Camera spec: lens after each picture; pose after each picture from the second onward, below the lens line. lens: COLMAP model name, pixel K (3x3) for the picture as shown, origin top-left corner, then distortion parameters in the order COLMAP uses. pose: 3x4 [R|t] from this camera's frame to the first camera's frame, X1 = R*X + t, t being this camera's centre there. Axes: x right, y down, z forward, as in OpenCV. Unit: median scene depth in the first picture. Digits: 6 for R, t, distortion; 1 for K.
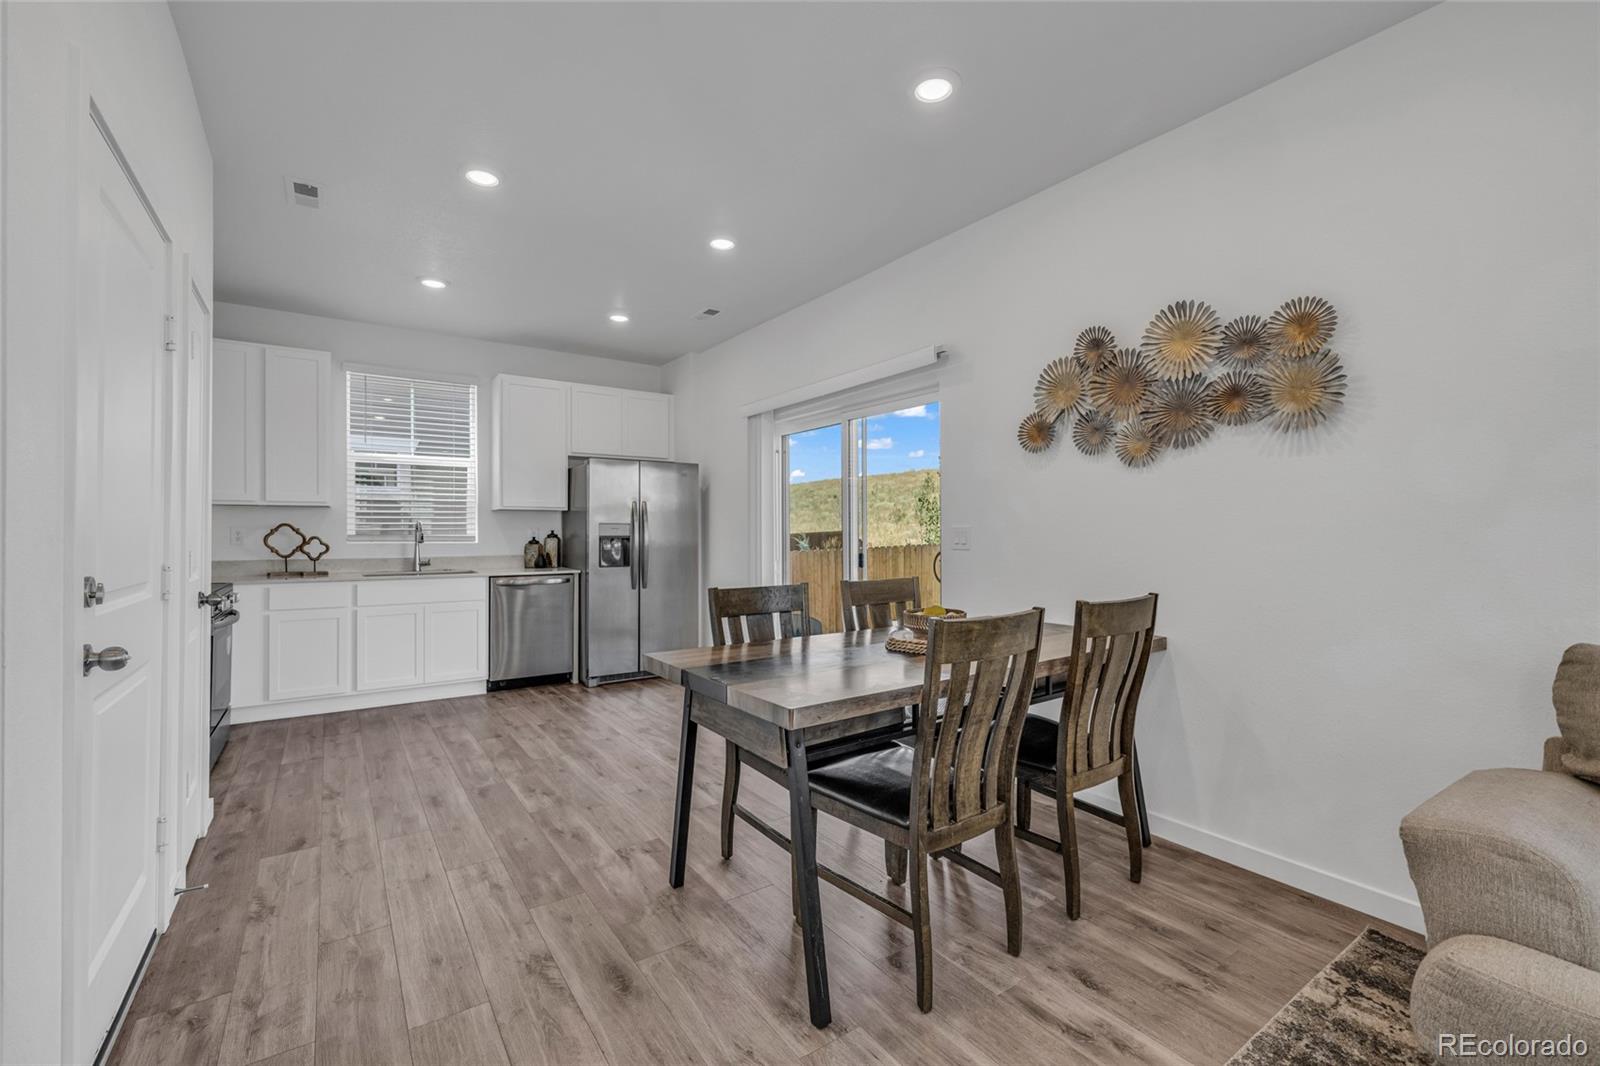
lens RADIAL K [[676.2, 0, 802.3], [0, 676.2, 531.0], [0, 0, 1]] dist [0.000993, -0.000043]
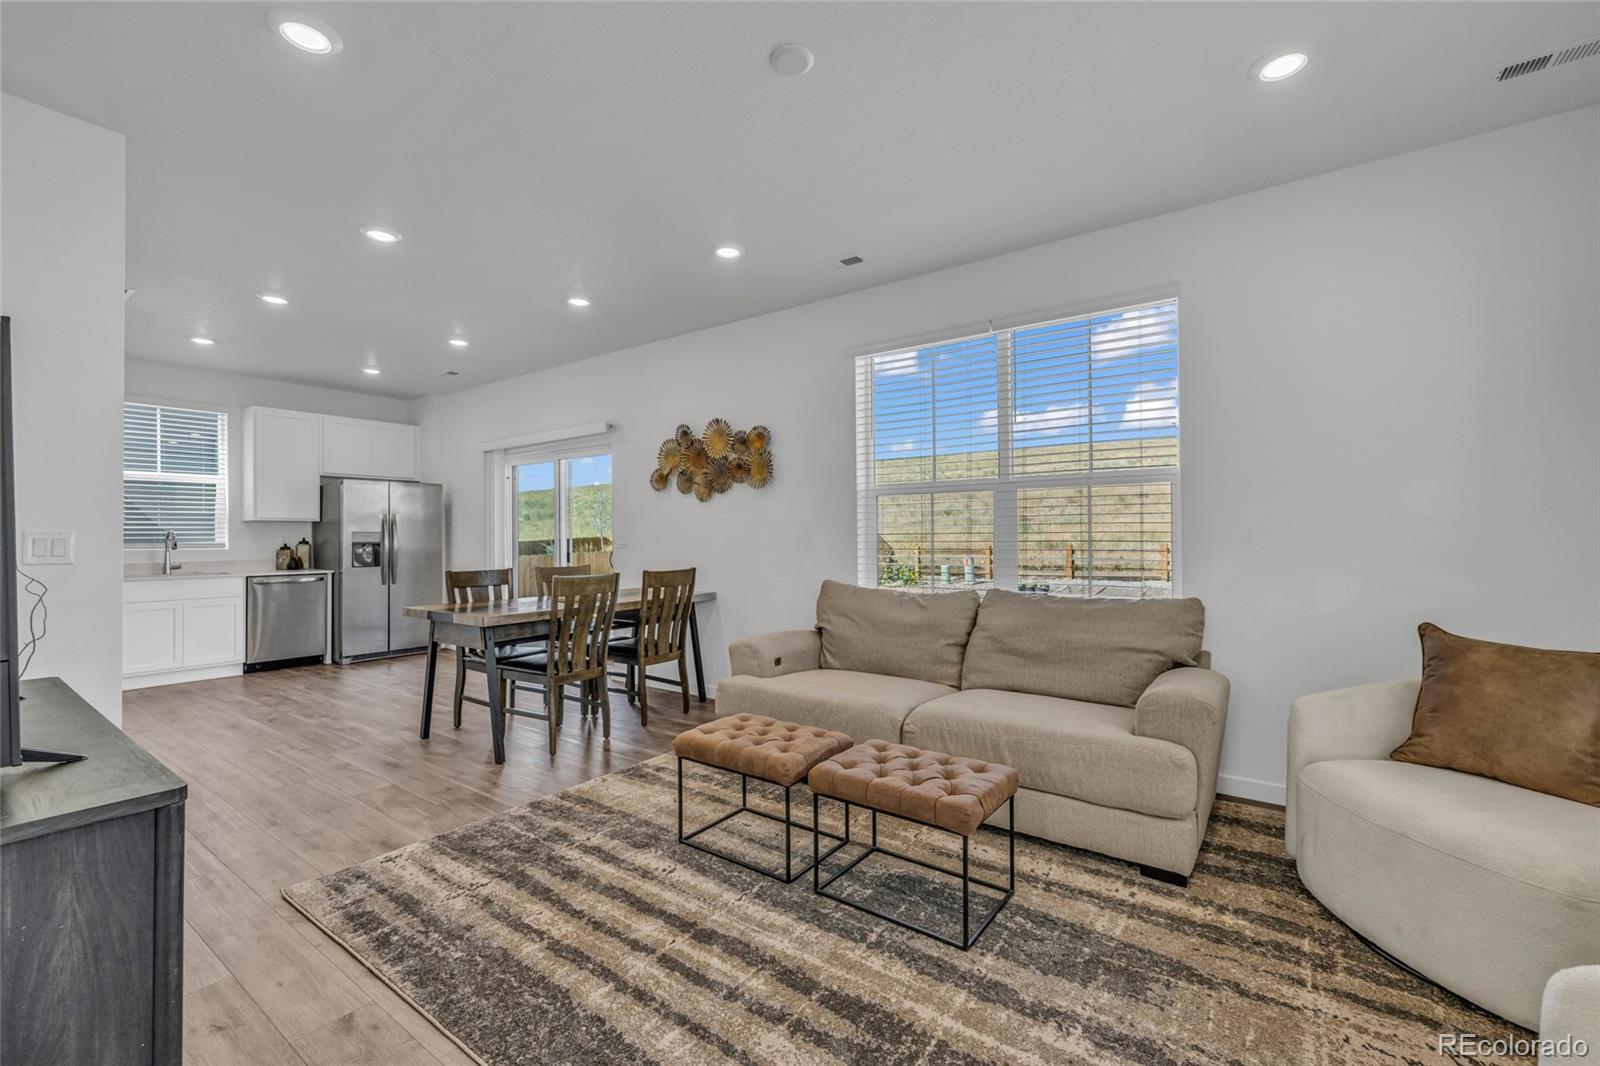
lens RADIAL K [[668.7, 0, 800.0], [0, 668.7, 533.0], [0, 0, 1]] dist [0.006313, 0.000026]
pose [[0.945601, -0.002974, 0.325315, 0.079180], [0.004813, 0.999977, -0.004847, 0.000392], [-0.325293, 0.006149, 0.945593, -0.446744]]
